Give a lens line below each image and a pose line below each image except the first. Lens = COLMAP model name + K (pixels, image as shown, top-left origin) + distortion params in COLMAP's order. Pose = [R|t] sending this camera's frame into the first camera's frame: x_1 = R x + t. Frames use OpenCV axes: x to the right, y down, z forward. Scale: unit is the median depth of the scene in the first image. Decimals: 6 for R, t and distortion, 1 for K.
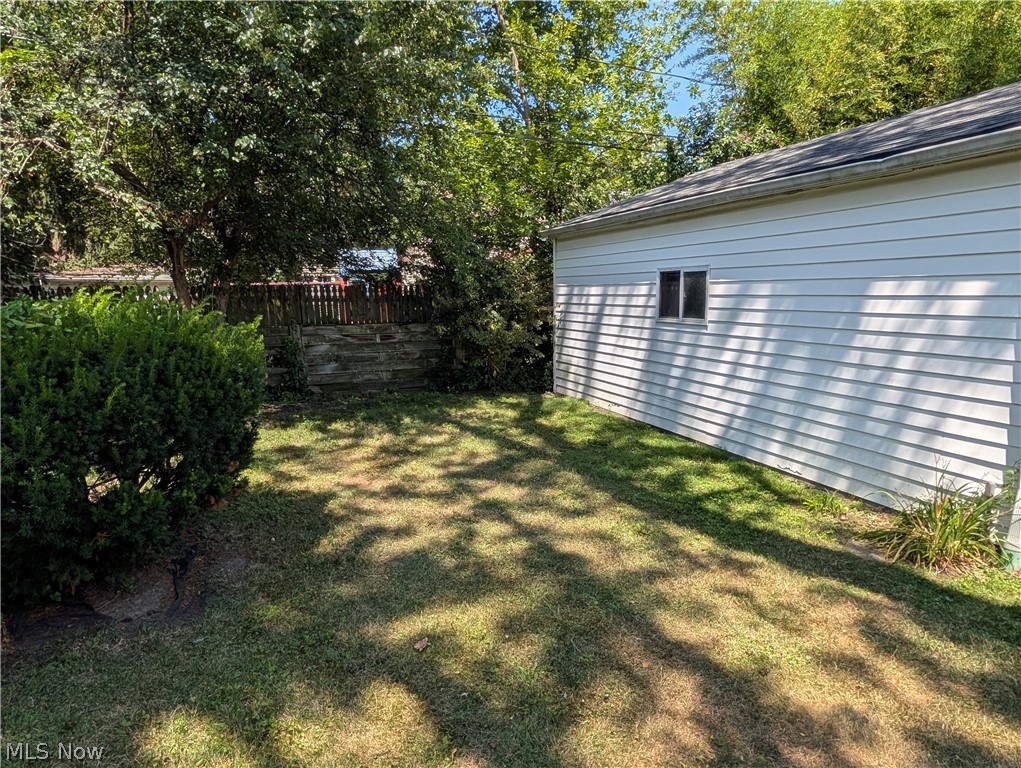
lens RADIAL K [[615.1, 0, 513.7], [0, 615.1, 395.7], [0, 0, 1]] dist [0.002853, -0.000031]
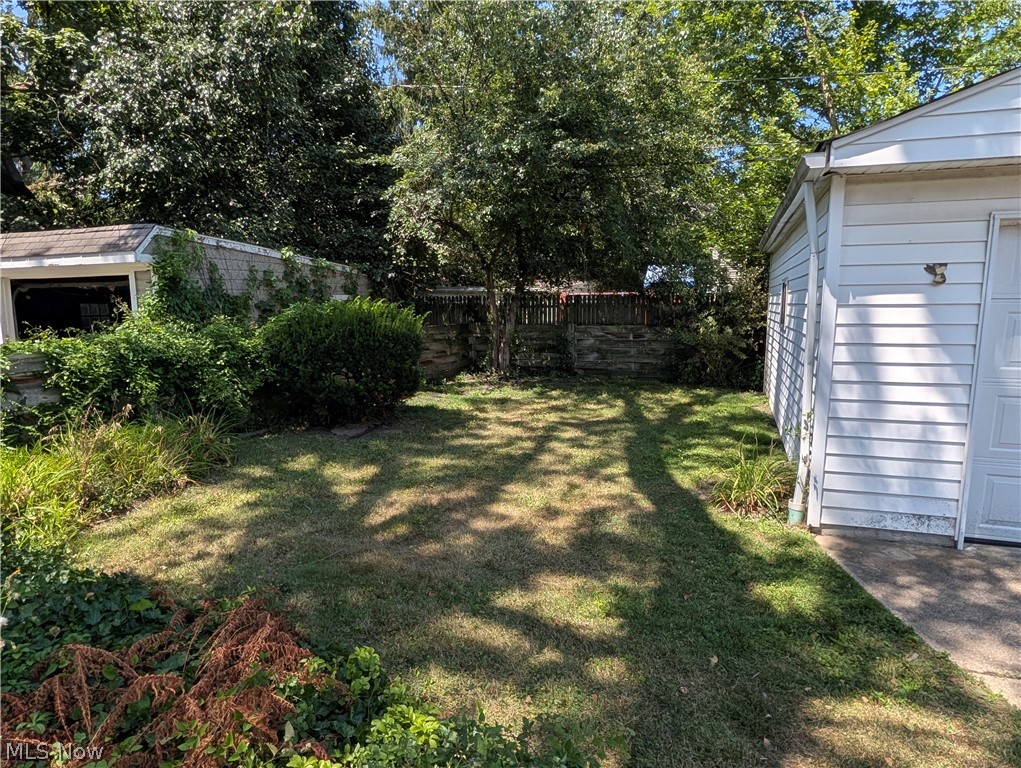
lens RADIAL K [[615.1, 0, 513.7], [0, 615.1, 395.7], [0, 0, 1]] dist [0.002853, -0.000031]
pose [[0.754776, 0.105235, -0.647487, 0.752378], [-0.114488, 0.993032, 0.027938, 0.035008], [0.645915, 0.053043, 0.761564, -0.204318]]
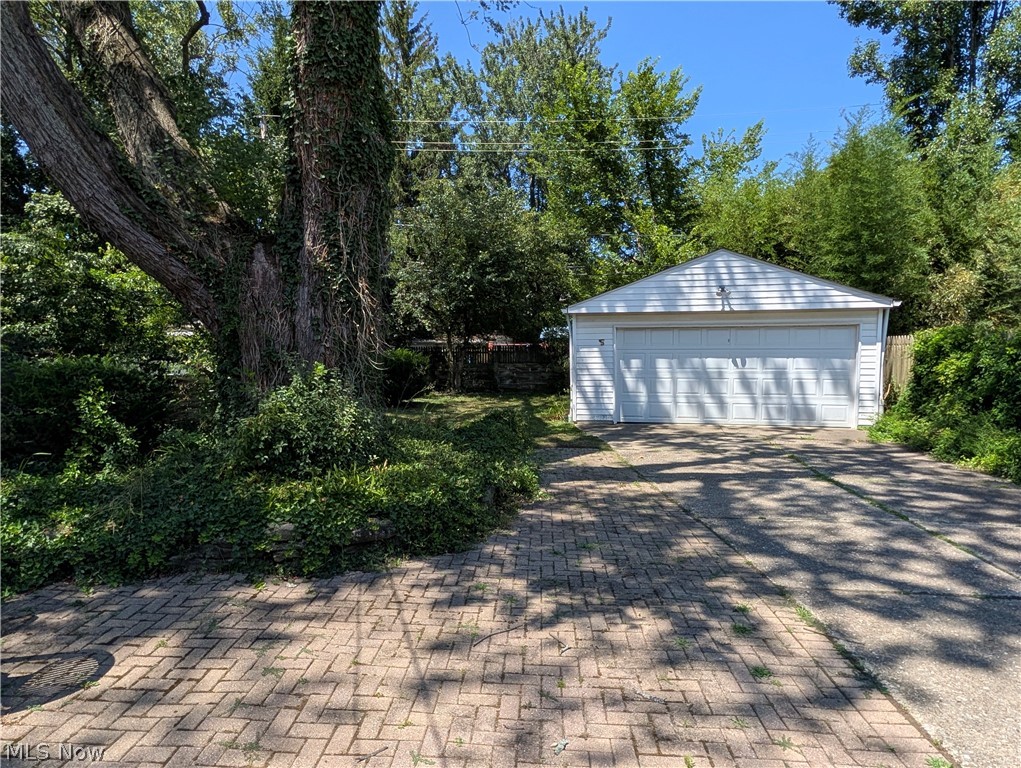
lens RADIAL K [[615.1, 0, 513.7], [0, 615.1, 395.7], [0, 0, 1]] dist [0.002853, -0.000031]
pose [[0.830263, 0.047049, -0.555383, 1.696535], [-0.095928, 0.993624, -0.059232, 0.242602], [0.549055, 0.102455, 0.829483, -1.518435]]
